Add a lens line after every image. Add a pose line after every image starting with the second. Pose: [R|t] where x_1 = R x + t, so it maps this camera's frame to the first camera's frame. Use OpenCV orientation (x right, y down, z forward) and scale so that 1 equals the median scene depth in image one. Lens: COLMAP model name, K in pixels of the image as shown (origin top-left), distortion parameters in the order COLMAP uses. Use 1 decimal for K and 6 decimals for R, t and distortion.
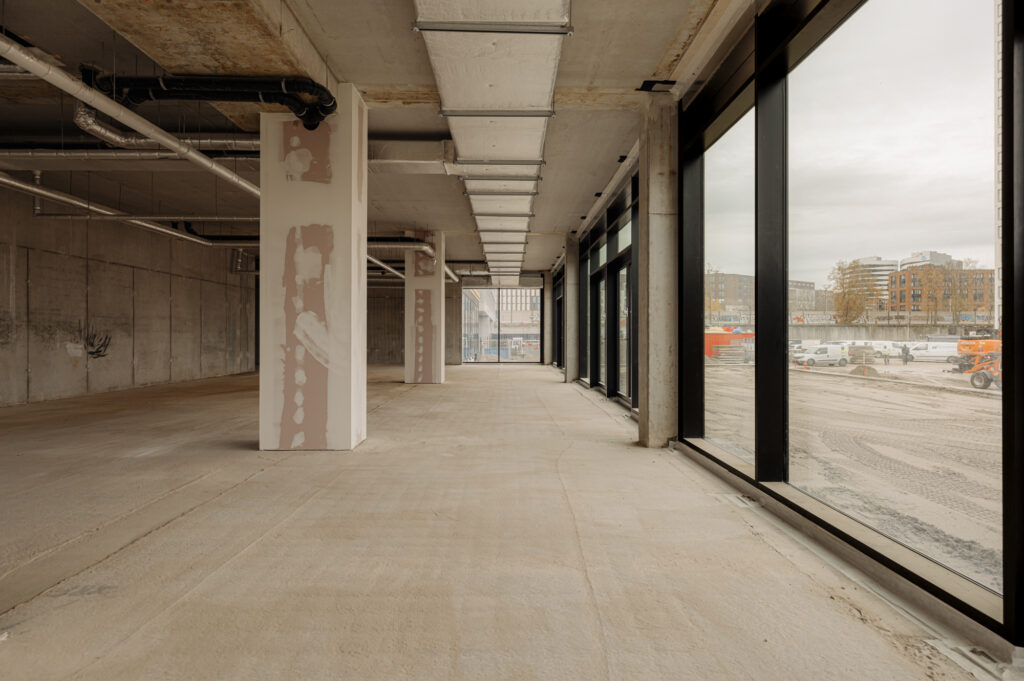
lens RADIAL K [[529.3, 0, 518.6], [0, 529.3, 337.8], [0, 0, 1]] dist [0.001370, 0.000560]
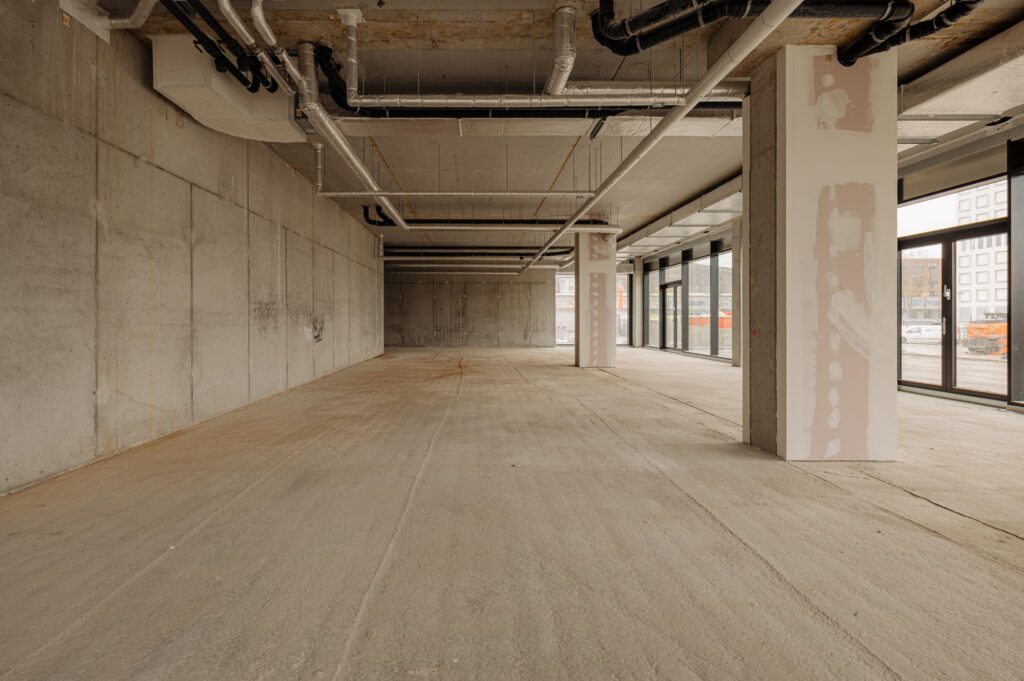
lens RADIAL K [[469.8, 0, 480.1], [0, 469.8, 322.6], [0, 0, 1]] dist [0.000959, -0.000209]
pose [[0.999704, 0.000403, -0.024330, -0.936309], [-0.000321, 0.999994, 0.003376, -0.002328], [0.024331, -0.003367, 0.999698, 0.265963]]
